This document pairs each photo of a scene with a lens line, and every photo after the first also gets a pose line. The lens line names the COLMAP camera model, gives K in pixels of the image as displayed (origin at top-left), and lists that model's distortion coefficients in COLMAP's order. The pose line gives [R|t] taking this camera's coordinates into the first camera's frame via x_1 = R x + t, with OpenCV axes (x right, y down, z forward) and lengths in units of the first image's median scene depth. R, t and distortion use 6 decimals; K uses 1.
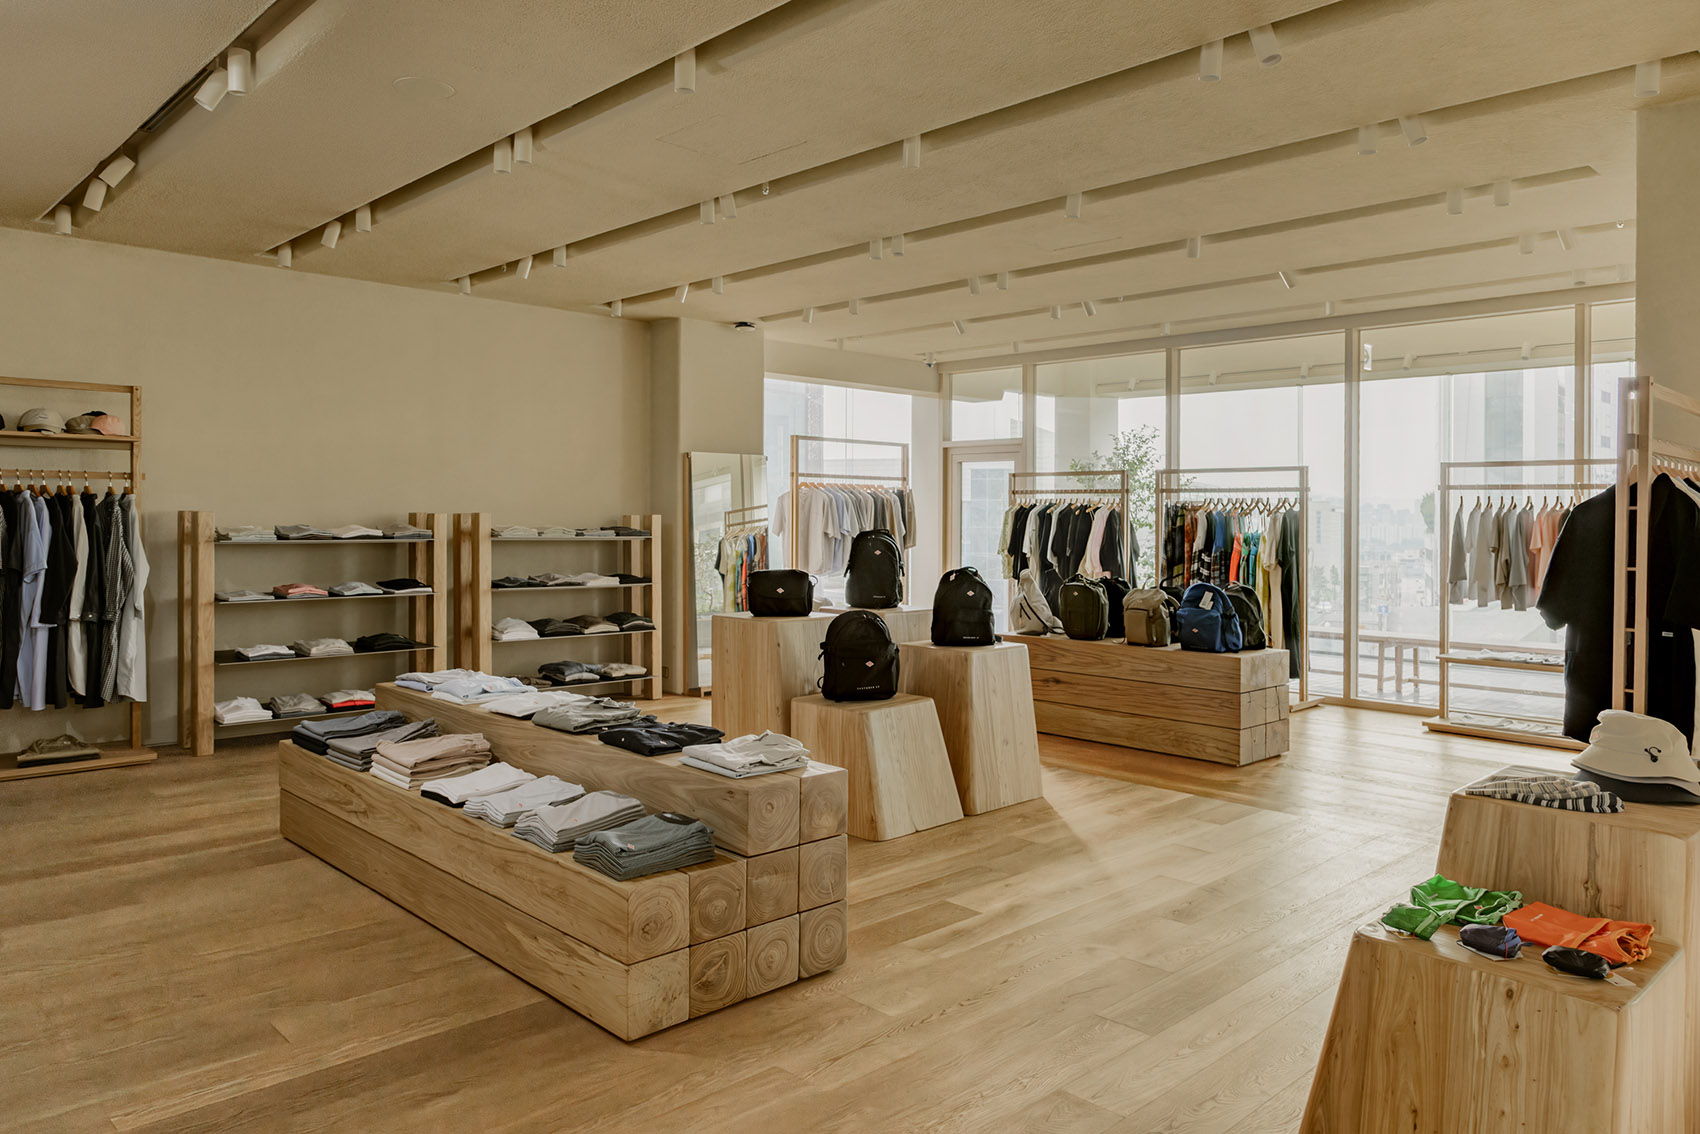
lens RADIAL K [[1160.5, 0, 848.3], [0, 1160.5, 499.1], [0, 0, 1]] dist [-0.003432, -0.006143]
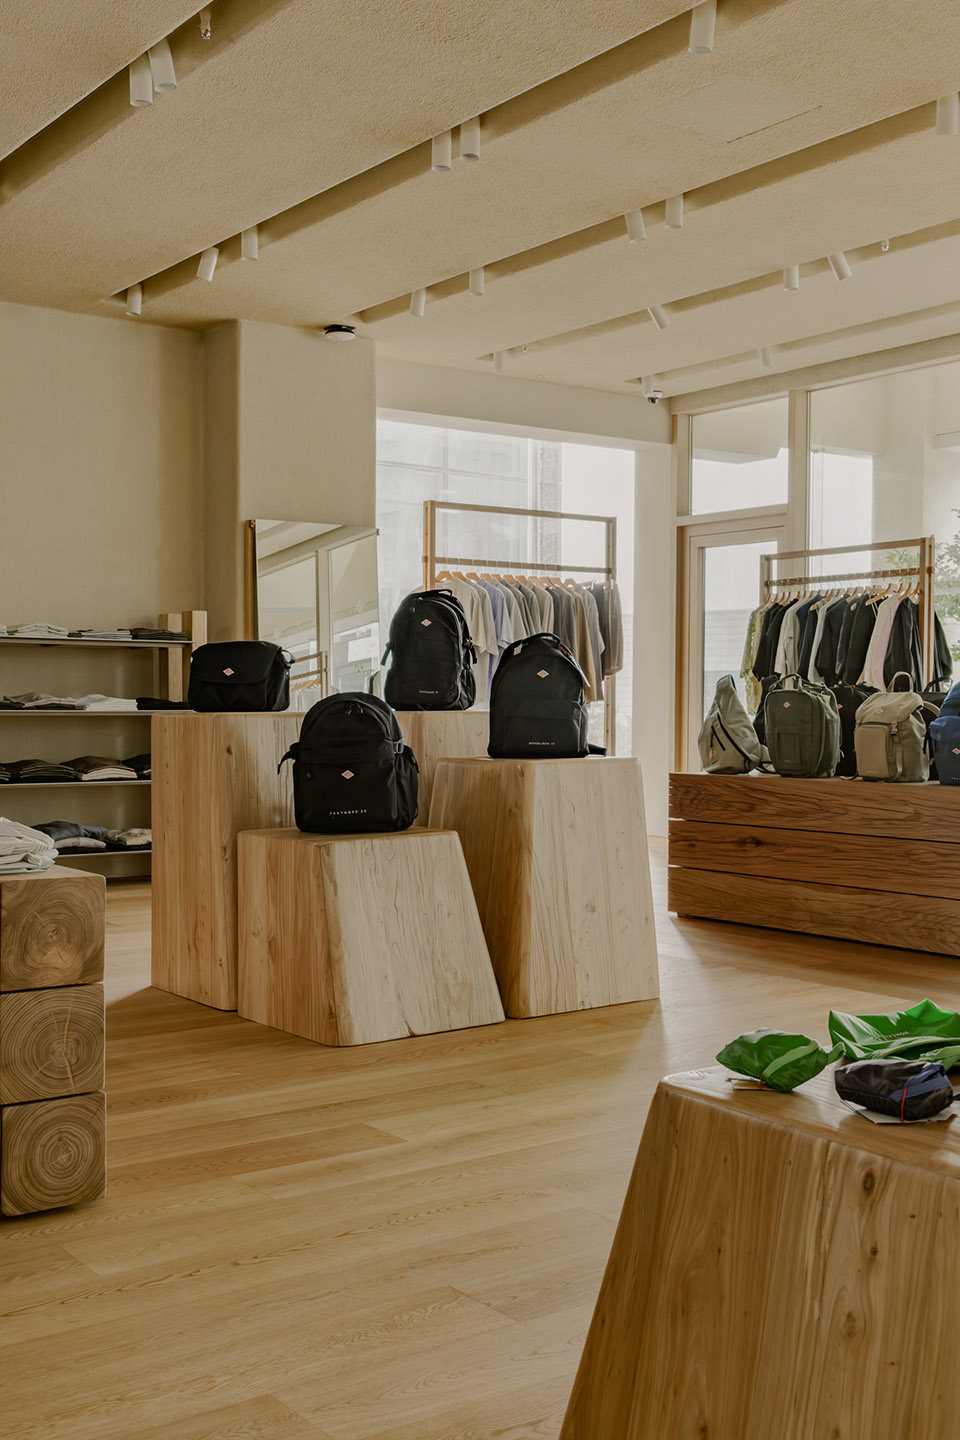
lens RADIAL K [[1626.8, 0, 480.0], [0, 1626.8, 720.0], [0, 0, 1]] dist [0.017081, 0.004243]
pose [[0.991190, -0.005222, -0.132345, 0.151747], [0.008773, 0.999617, 0.026266, 0.066909], [0.132157, -0.027195, 0.990856, 0.100239]]
